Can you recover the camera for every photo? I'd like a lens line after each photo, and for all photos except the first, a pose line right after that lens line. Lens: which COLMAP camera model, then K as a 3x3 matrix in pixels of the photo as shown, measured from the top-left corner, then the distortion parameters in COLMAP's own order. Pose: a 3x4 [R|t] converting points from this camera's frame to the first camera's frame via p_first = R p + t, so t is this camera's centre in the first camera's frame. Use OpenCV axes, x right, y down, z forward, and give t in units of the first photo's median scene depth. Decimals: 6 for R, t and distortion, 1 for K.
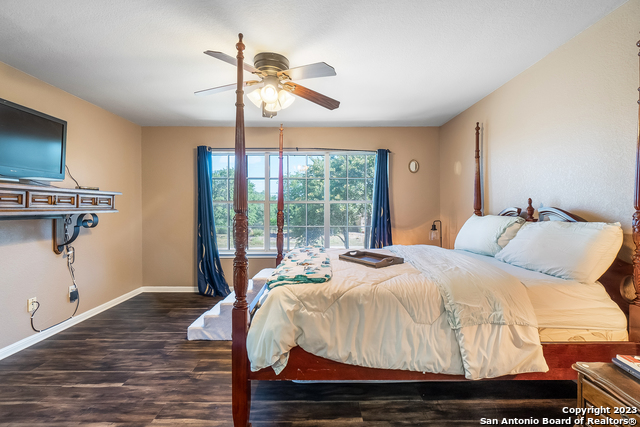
lens RADIAL K [[271.8, 0, 319.2], [0, 271.8, 212.1], [0, 0, 1]] dist [-0.006784, 0.000543]
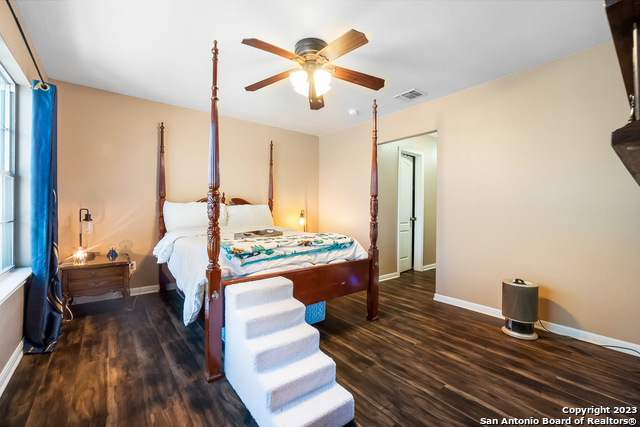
lens RADIAL K [[271.8, 0, 319.6], [0, 271.8, 208.8], [0, 0, 1]] dist [-0.006784, 0.000543]
pose [[-0.610986, -0.006074, 0.791618, -1.154870], [0.005707, 0.999911, 0.012077, 0.046548], [-0.791621, 0.011897, -0.610897, 1.829298]]
